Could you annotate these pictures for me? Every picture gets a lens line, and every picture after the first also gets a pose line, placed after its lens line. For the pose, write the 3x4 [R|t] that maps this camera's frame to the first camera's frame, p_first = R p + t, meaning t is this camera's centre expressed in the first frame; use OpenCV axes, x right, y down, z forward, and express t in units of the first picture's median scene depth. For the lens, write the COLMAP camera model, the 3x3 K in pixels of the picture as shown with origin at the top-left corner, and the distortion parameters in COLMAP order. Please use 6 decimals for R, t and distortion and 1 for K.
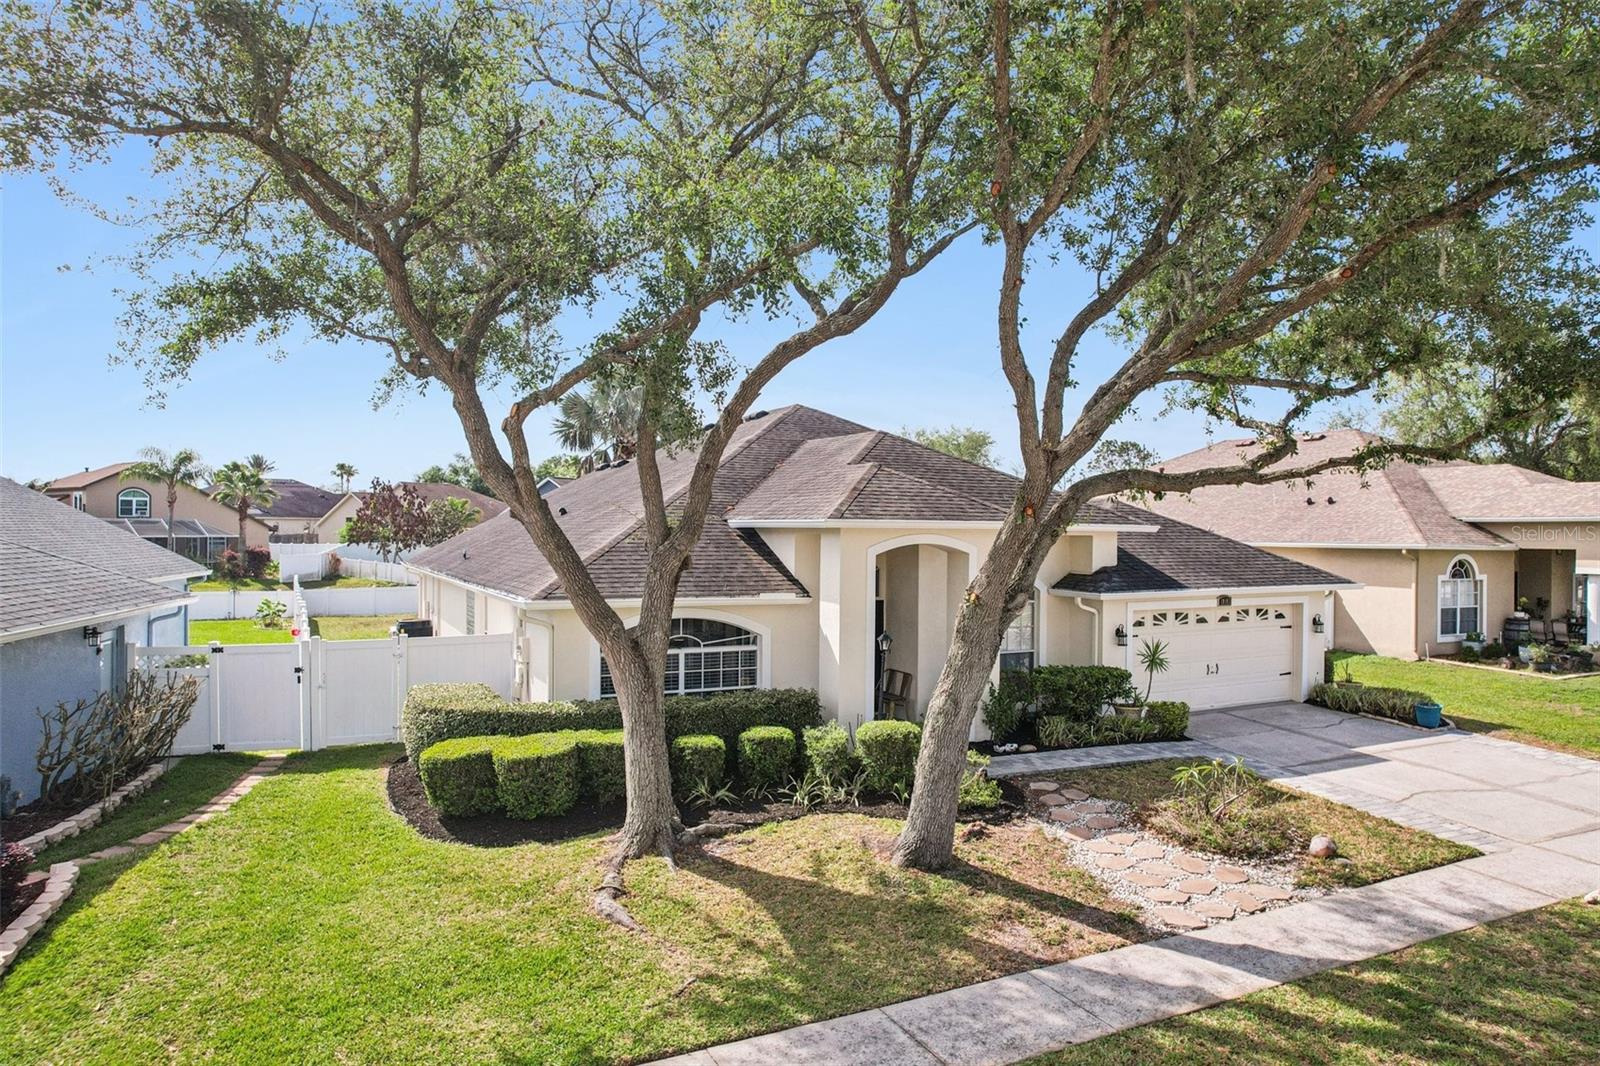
lens RADIAL K [[1030.6, 0, 800.0], [0, 1030.6, 533.0], [0, 0, 1]] dist [-0.079759, 0.067351]
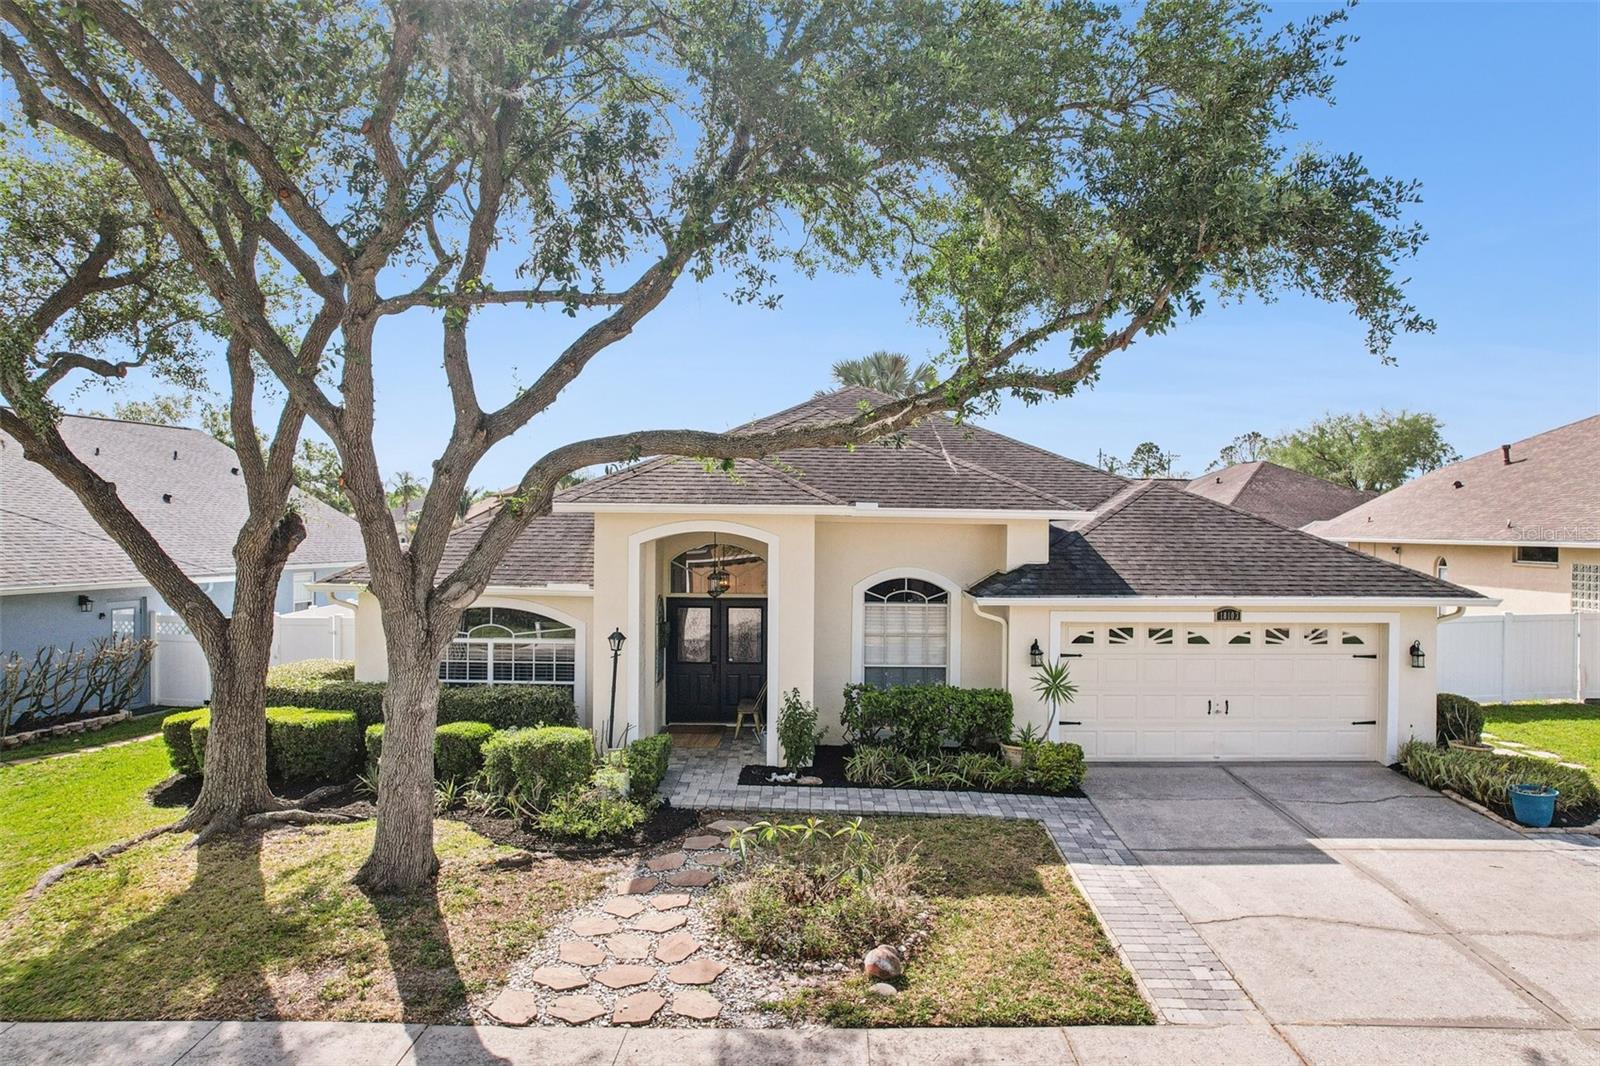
lens RADIAL K [[1030.6, 0, 800.0], [0, 1030.6, 533.0], [0, 0, 1]] dist [-0.079759, 0.067351]
pose [[0.893794, 0.003023, -0.448467, 0.603297], [-0.004039, 0.999991, -0.001311, 0.013013], [0.448459, 0.002983, 0.893799, 0.269687]]
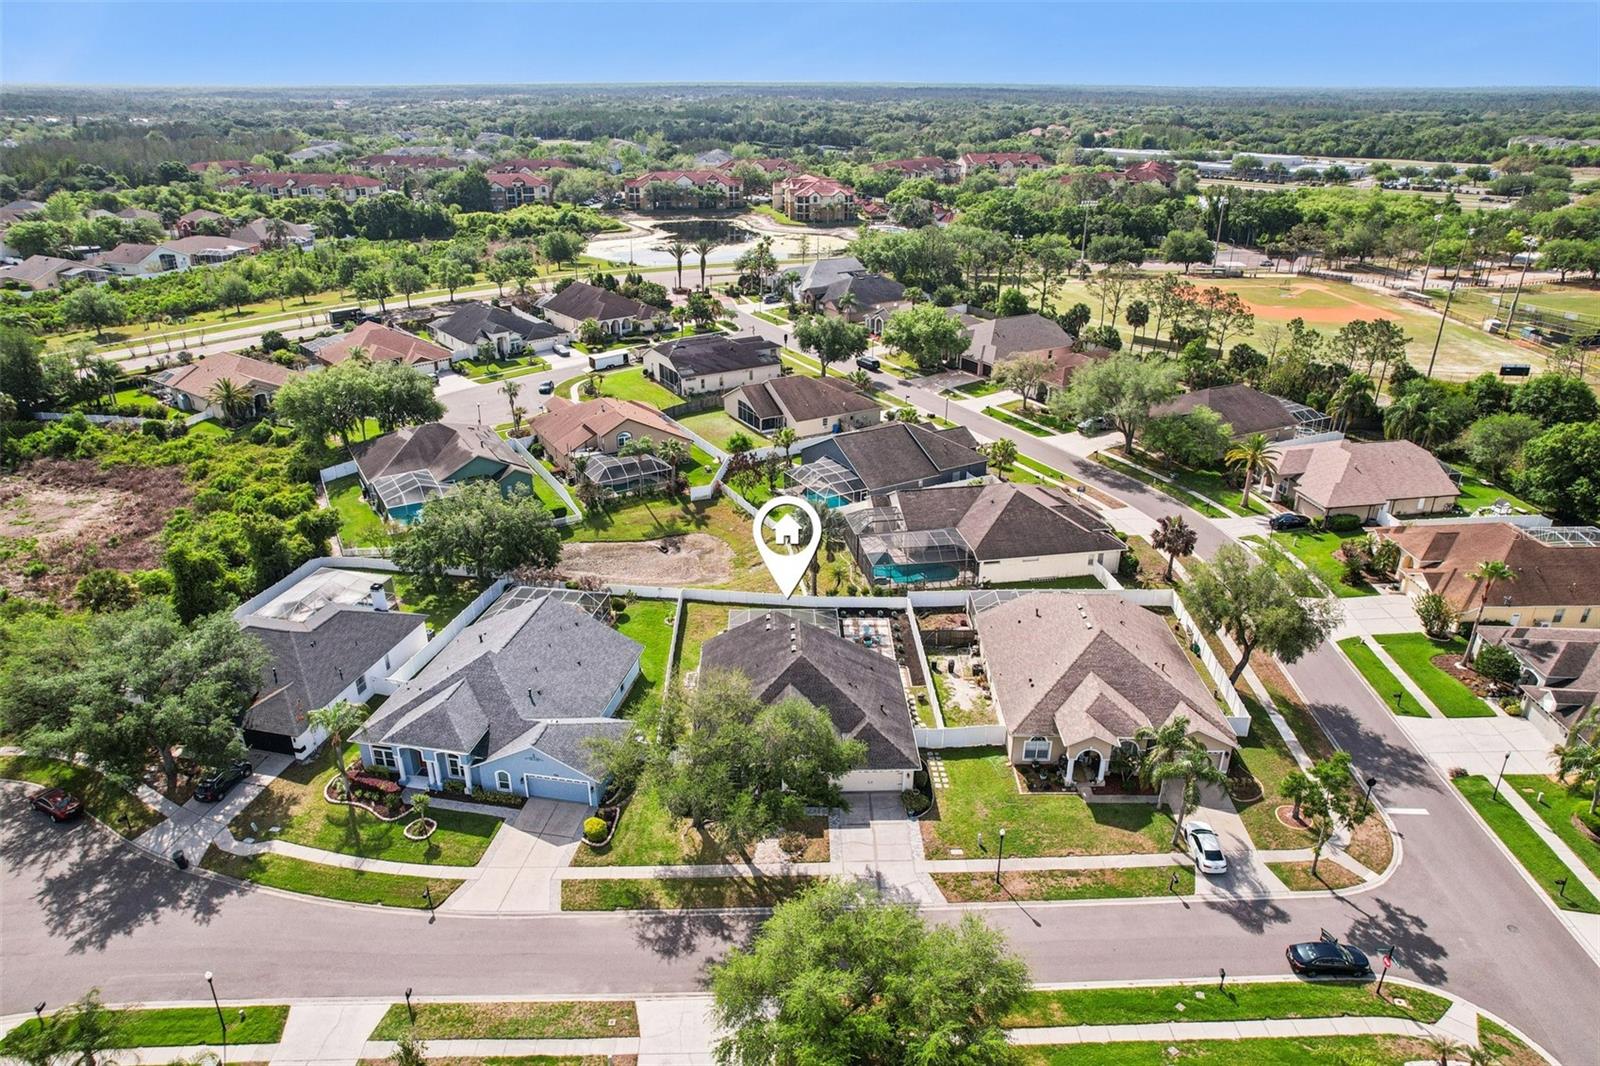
lens RADIAL K [[1030.6, 0, 800.0], [0, 1030.6, 533.0], [0, 0, 1]] dist [-0.079759, 0.067351]
pose [[0.904876, 0.164935, -0.392422, 1.946238], [0.002606, 0.919720, 0.392567, -2.844275], [0.425666, -0.356247, 0.831803, -2.489587]]
